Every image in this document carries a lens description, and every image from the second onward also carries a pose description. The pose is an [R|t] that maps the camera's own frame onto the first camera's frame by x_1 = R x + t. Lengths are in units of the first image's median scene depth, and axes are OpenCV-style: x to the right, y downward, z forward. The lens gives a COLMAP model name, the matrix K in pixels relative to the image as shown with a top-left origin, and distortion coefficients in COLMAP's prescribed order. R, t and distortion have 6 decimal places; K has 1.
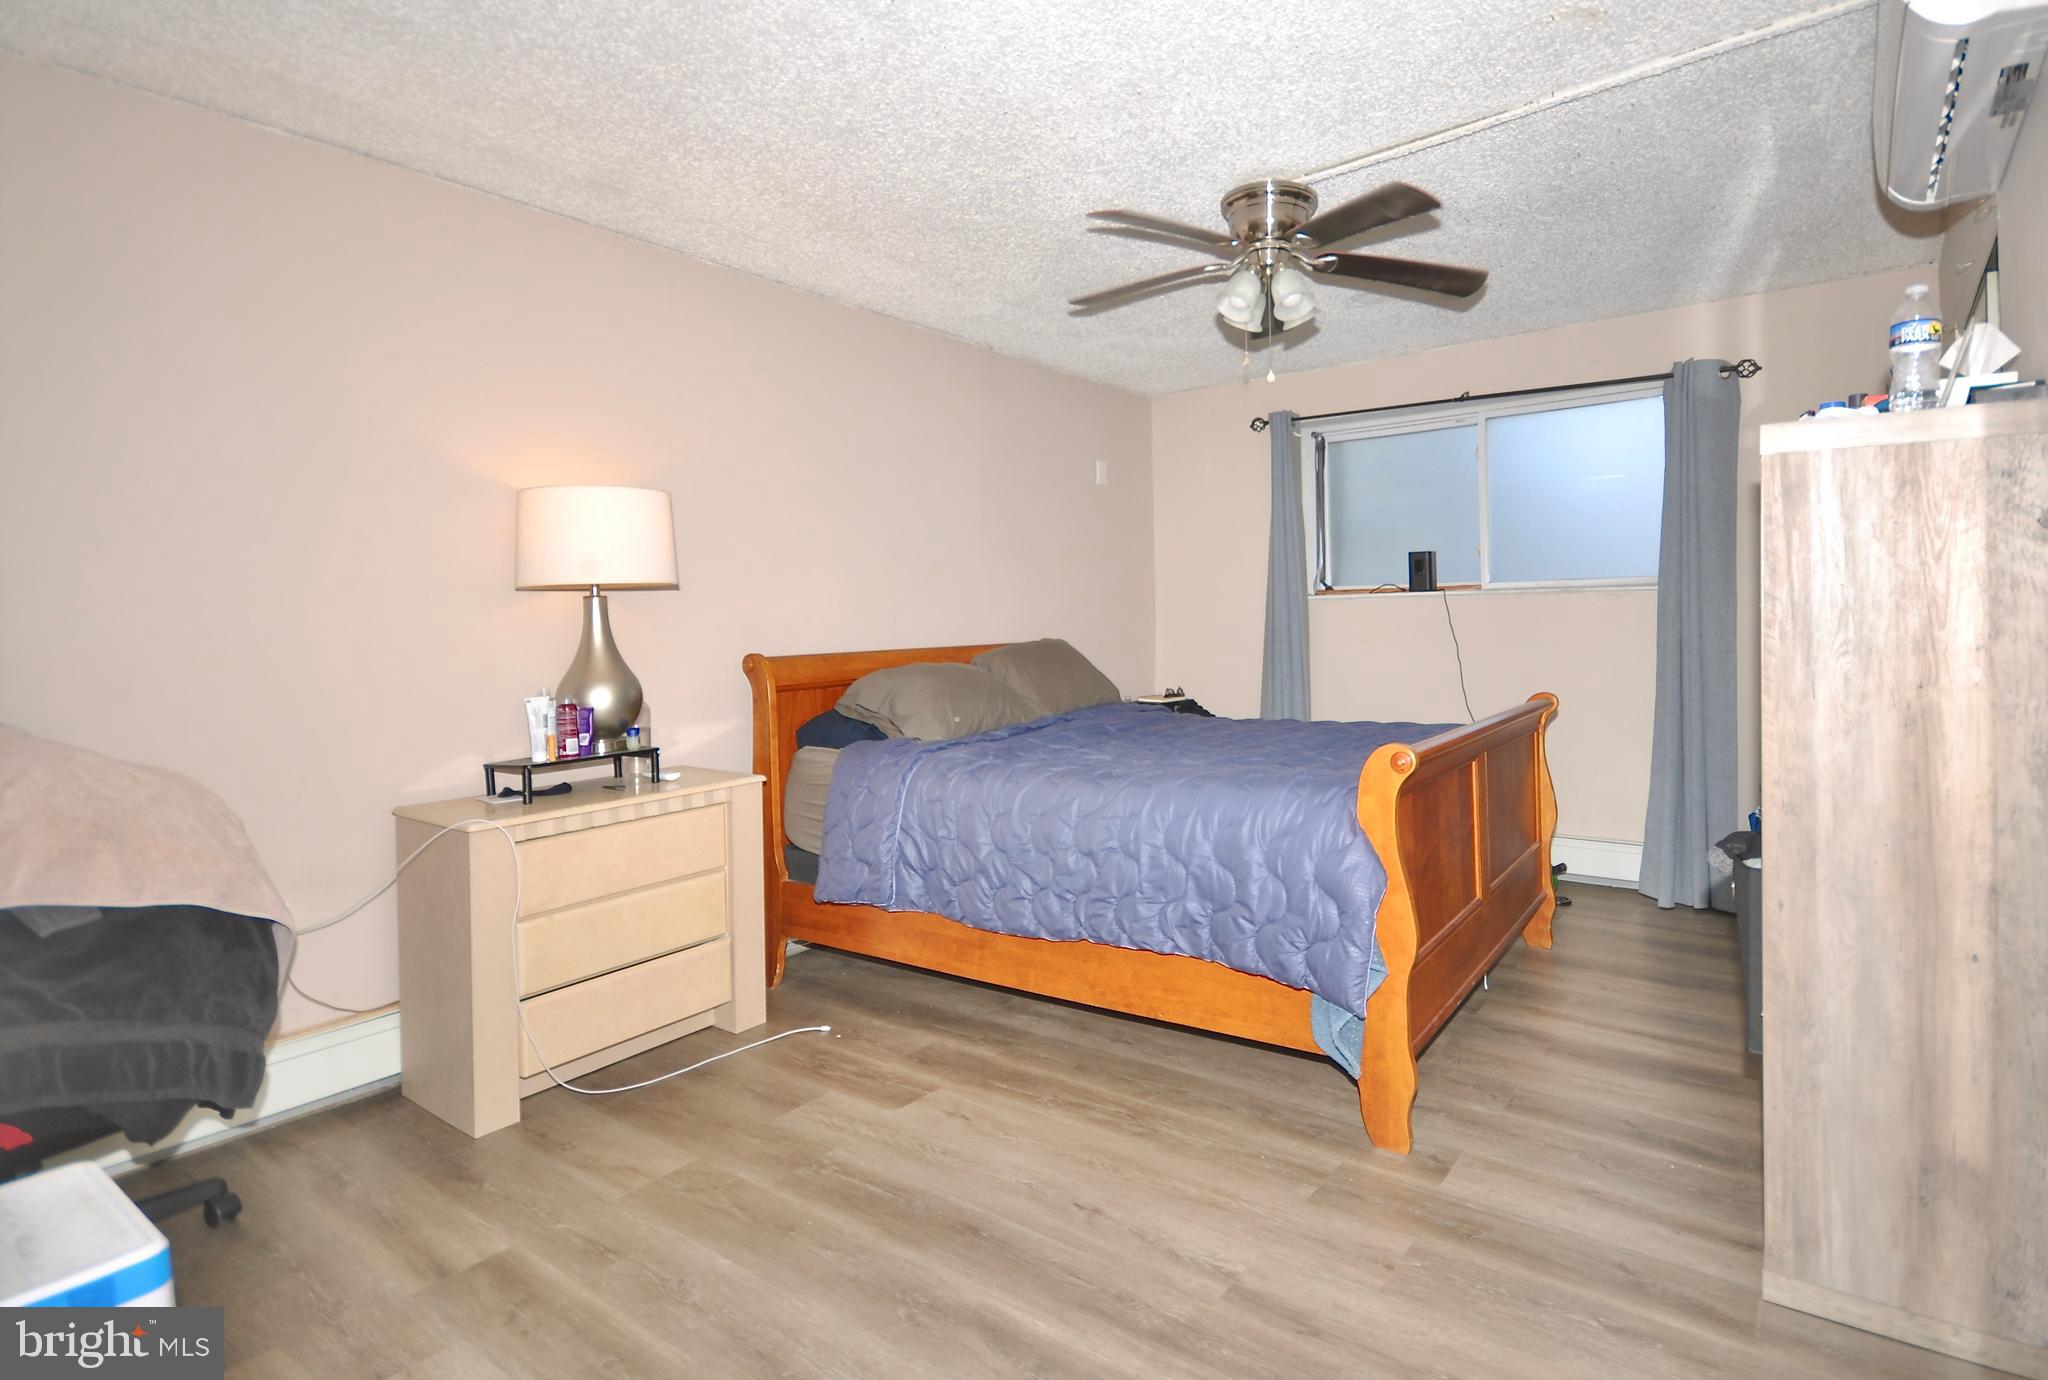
lens RADIAL K [[1033.0, 0, 1024.0], [0, 1033.0, 632.5], [0, 0, 1]] dist [-0.001907, 0.000463]
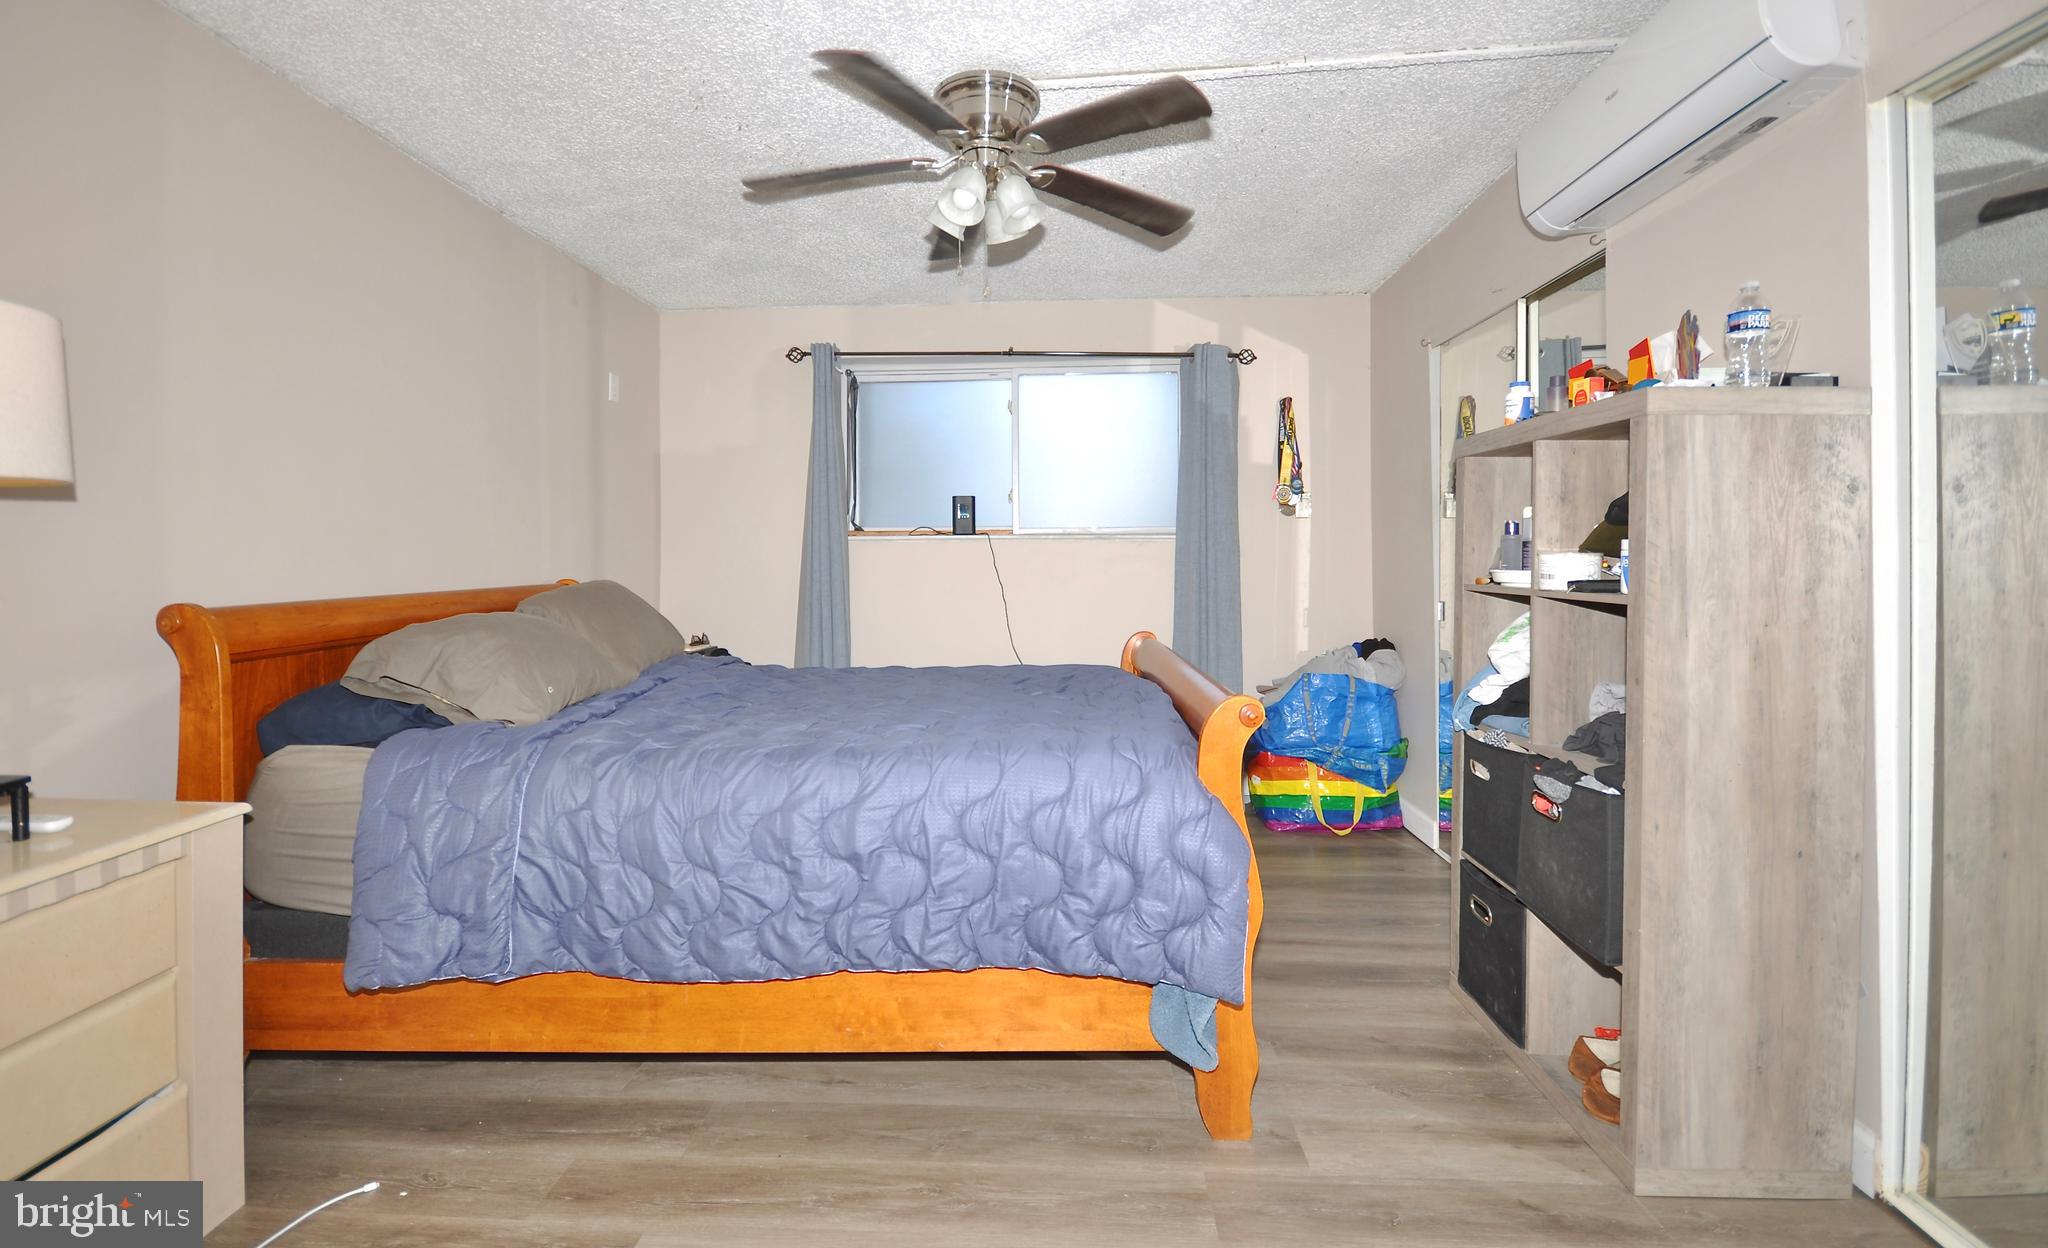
lens RADIAL K [[986.3, 0, 1025.7], [0, 986.3, 559.8], [0, 0, 1]] dist [0.000302, -0.001198]
pose [[0.824122, 0.015140, 0.566210, -0.273781], [-0.006861, 0.999836, -0.016747, 0.002150], [-0.566371, 0.009917, 0.824091, 0.343371]]
